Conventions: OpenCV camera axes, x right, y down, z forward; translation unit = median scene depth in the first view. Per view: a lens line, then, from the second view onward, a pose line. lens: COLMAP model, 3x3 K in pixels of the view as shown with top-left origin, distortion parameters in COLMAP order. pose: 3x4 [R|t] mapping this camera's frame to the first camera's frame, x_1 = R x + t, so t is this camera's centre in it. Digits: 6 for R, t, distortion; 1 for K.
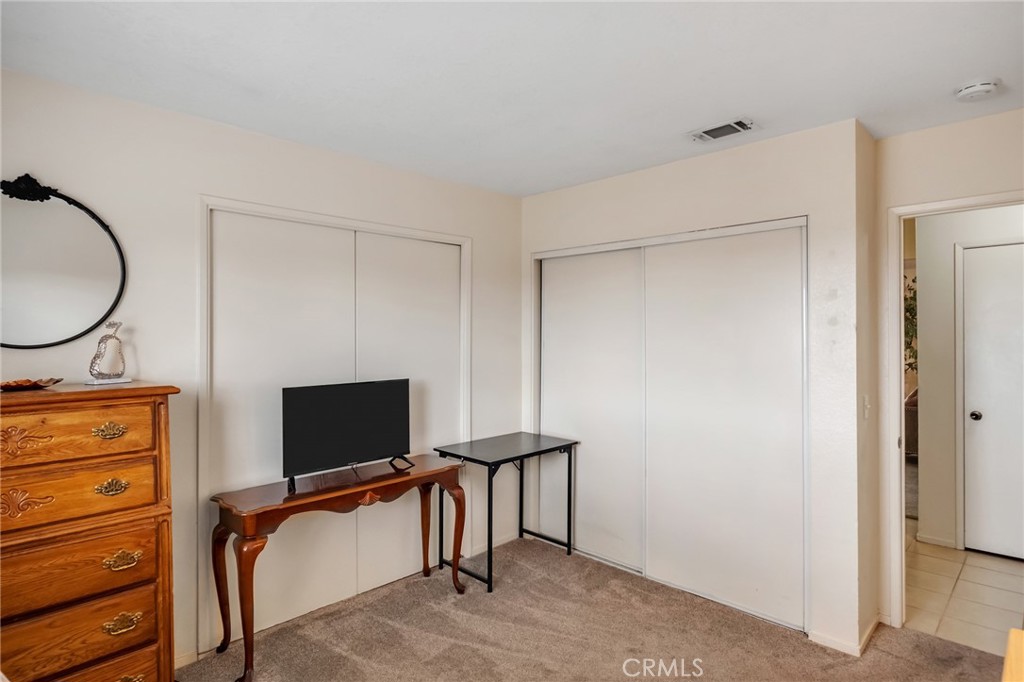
lens RADIAL K [[547.0, 0, 512.5], [0, 547.0, 338.2], [0, 0, 1]] dist [-0.001997, -0.000120]
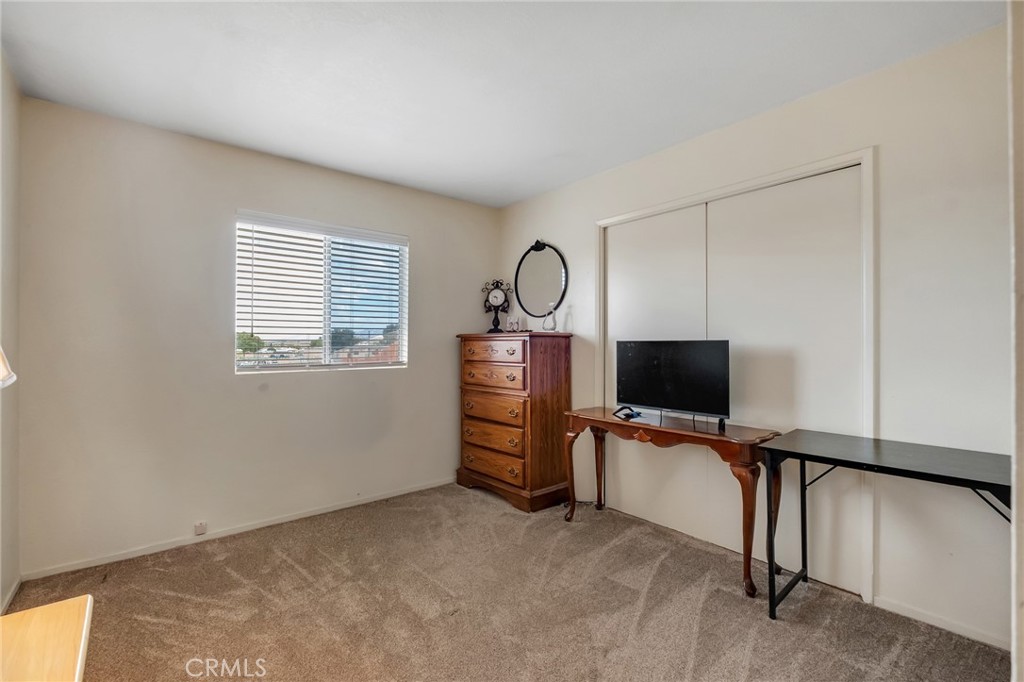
lens RADIAL K [[440.7, 0, 512.7], [0, 440.7, 340.6], [0, 0, 1]] dist [0.000956, 0.000066]
pose [[-0.082779, -0.001238, -0.996567, 0.709864], [-0.002066, 0.999997, -0.001070, 0.089201], [0.996566, 0.001971, -0.082781, 0.804431]]
